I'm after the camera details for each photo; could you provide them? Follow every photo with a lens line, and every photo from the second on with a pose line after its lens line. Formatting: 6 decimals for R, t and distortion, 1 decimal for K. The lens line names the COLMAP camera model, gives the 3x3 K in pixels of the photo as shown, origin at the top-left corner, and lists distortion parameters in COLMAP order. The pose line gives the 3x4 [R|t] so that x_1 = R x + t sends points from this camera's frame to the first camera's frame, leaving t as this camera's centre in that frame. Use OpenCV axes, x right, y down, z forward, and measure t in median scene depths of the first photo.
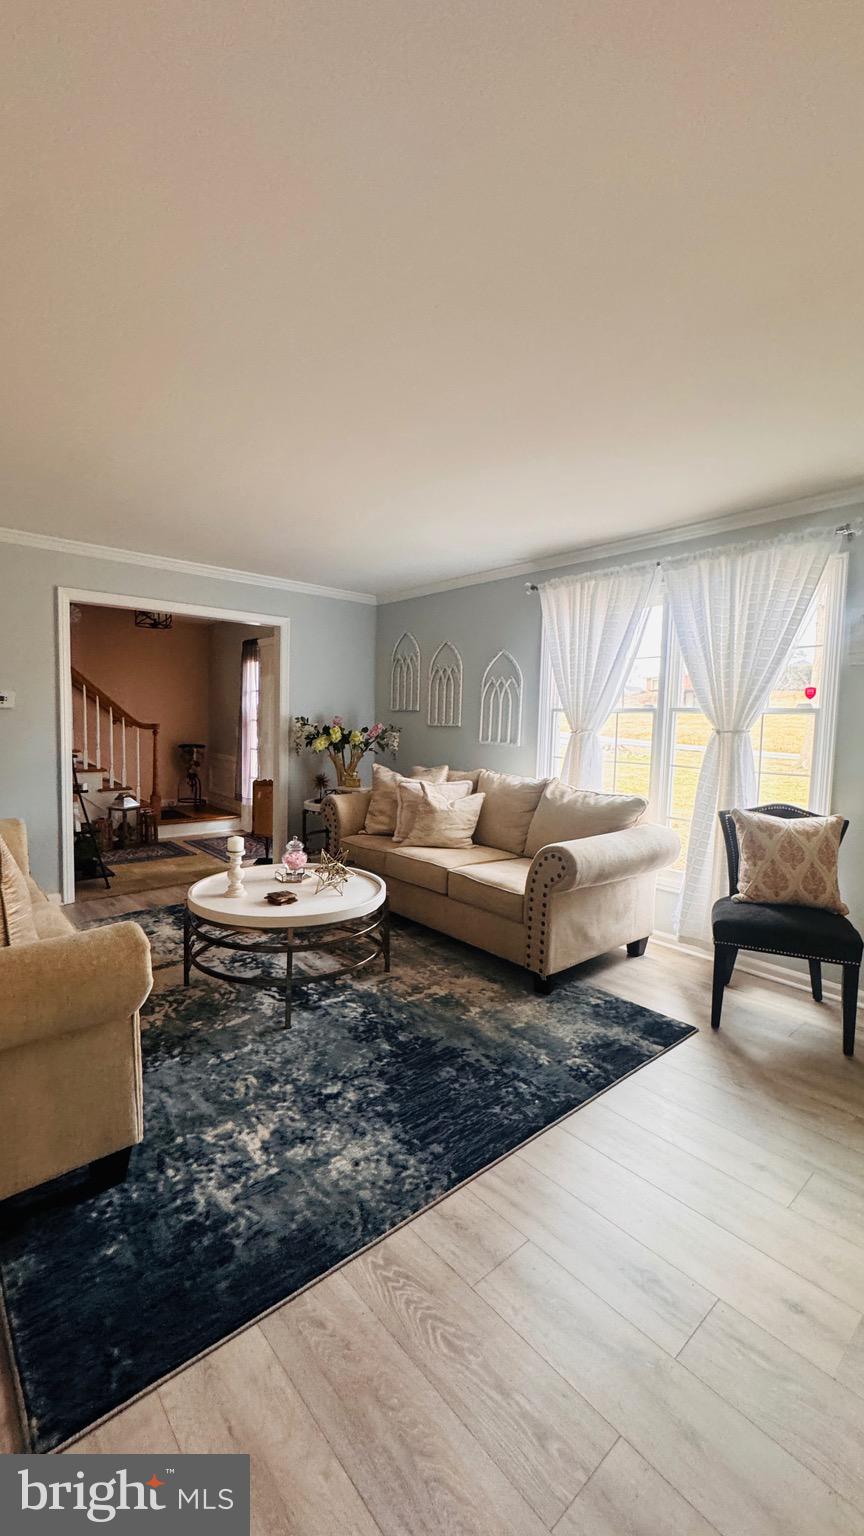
lens RADIAL K [[624.3, 0, 432.0], [0, 624.3, 768.0], [0, 0, 1]] dist [0.001042, 0.000140]
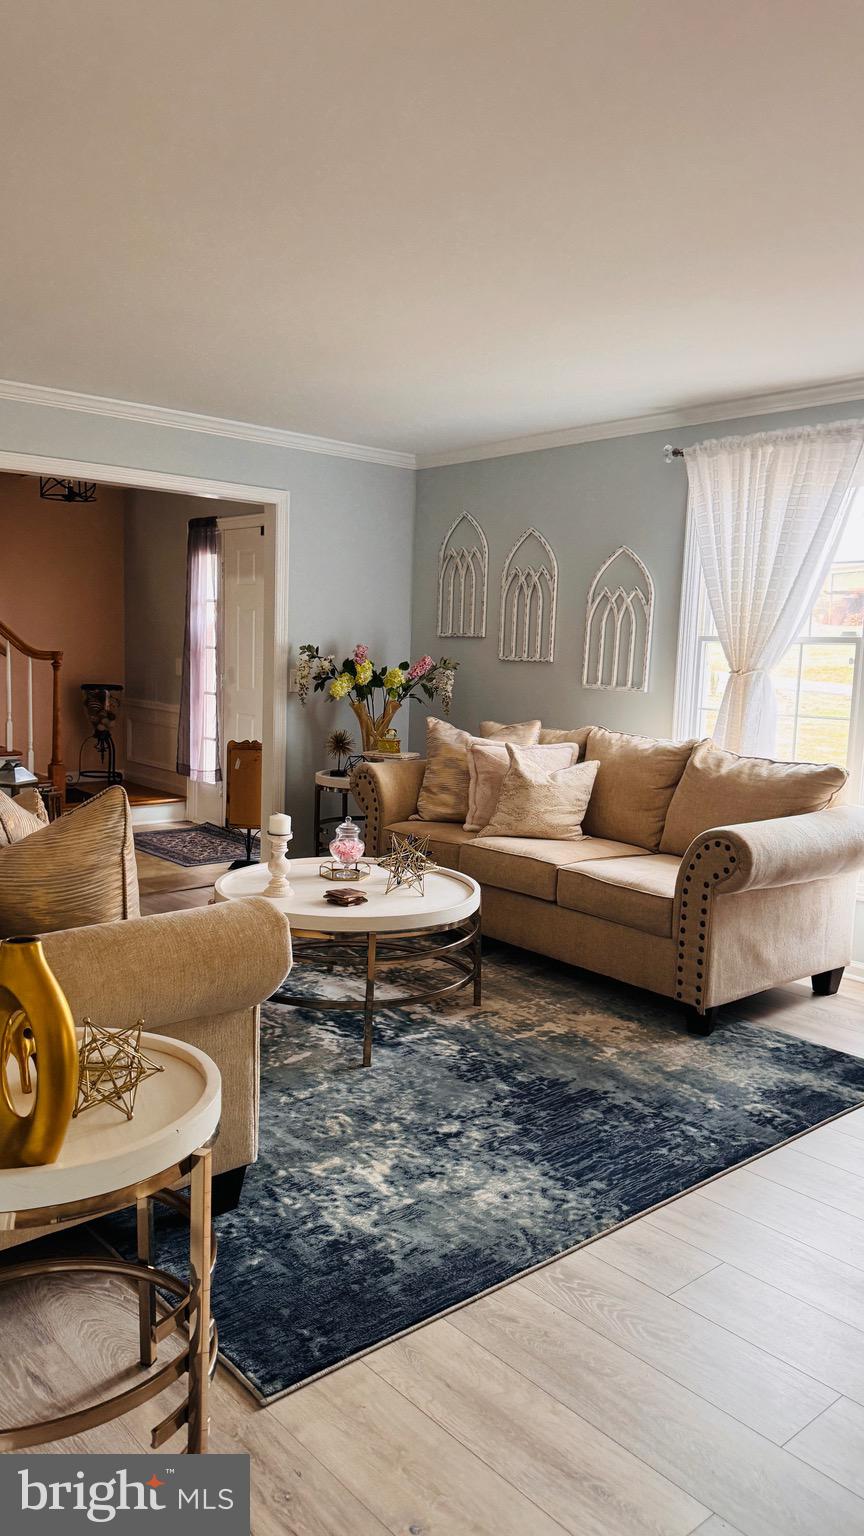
lens RADIAL K [[1095.6, 0, 432.0], [0, 1095.6, 768.0], [0, 0, 1]] dist [0.201862, -0.451241]
pose [[0.999972, 0.007318, 0.001301, -0.141120], [-0.007360, 0.999322, 0.036065, 0.008097], [-0.001036, -0.036074, 0.999349, -0.290235]]
